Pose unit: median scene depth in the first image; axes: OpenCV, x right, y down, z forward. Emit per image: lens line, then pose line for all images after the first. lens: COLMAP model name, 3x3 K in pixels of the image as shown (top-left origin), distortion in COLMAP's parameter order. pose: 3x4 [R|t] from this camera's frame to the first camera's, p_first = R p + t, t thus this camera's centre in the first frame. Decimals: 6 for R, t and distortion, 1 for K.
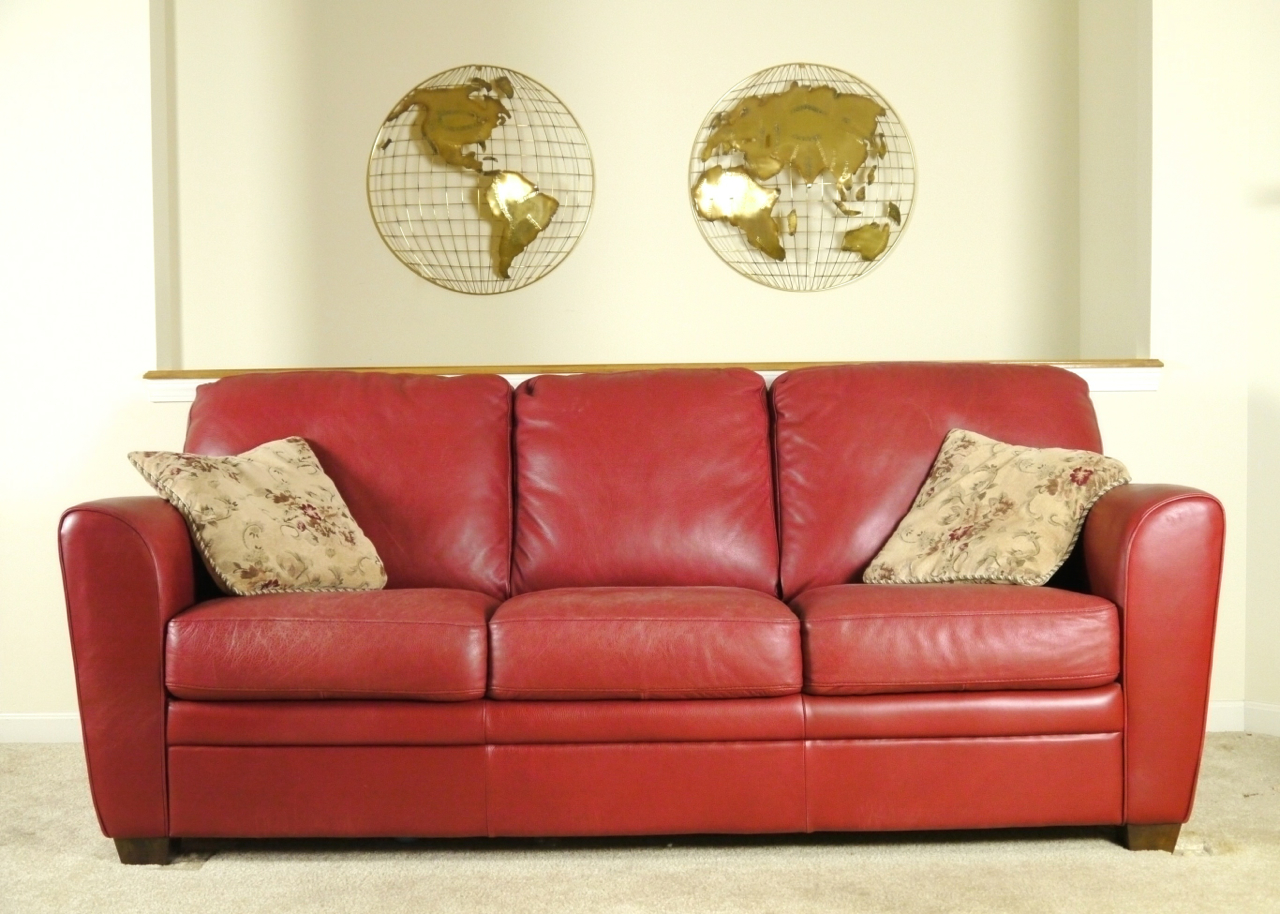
lens RADIAL K [[1684.3, 0, 640.3], [0, 1684.3, 458.2], [0, 0, 1]] dist [-0.006373, 0.000000]
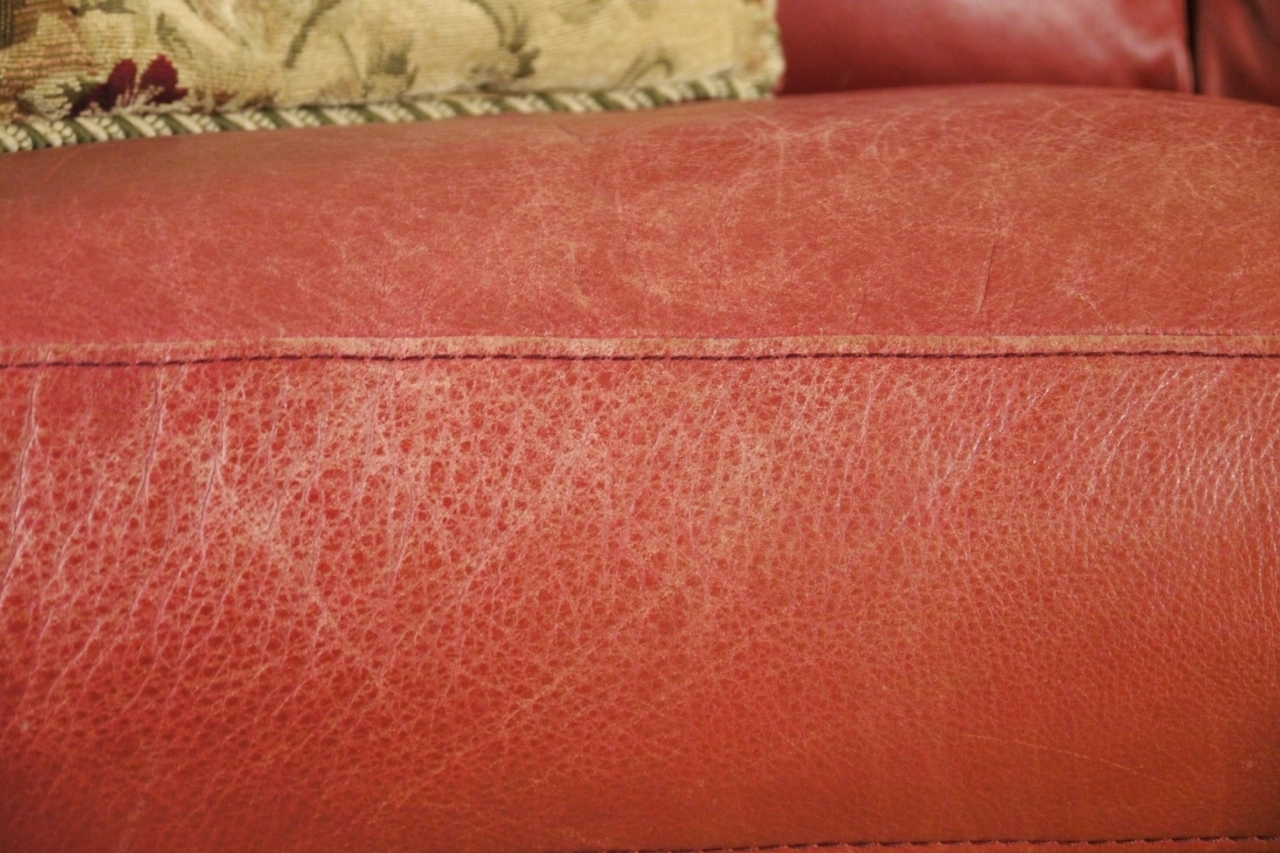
lens RADIAL K [[3107.2, 0, 639.2], [0, 3107.2, 425.8], [0, 0, 1]] dist [0.418506, 0.000000]
pose [[0.998837, -0.028983, 0.038536, -0.200745], [0.021309, 0.982239, 0.186421, 0.055466], [-0.043254, -0.185383, 0.981714, 0.750503]]
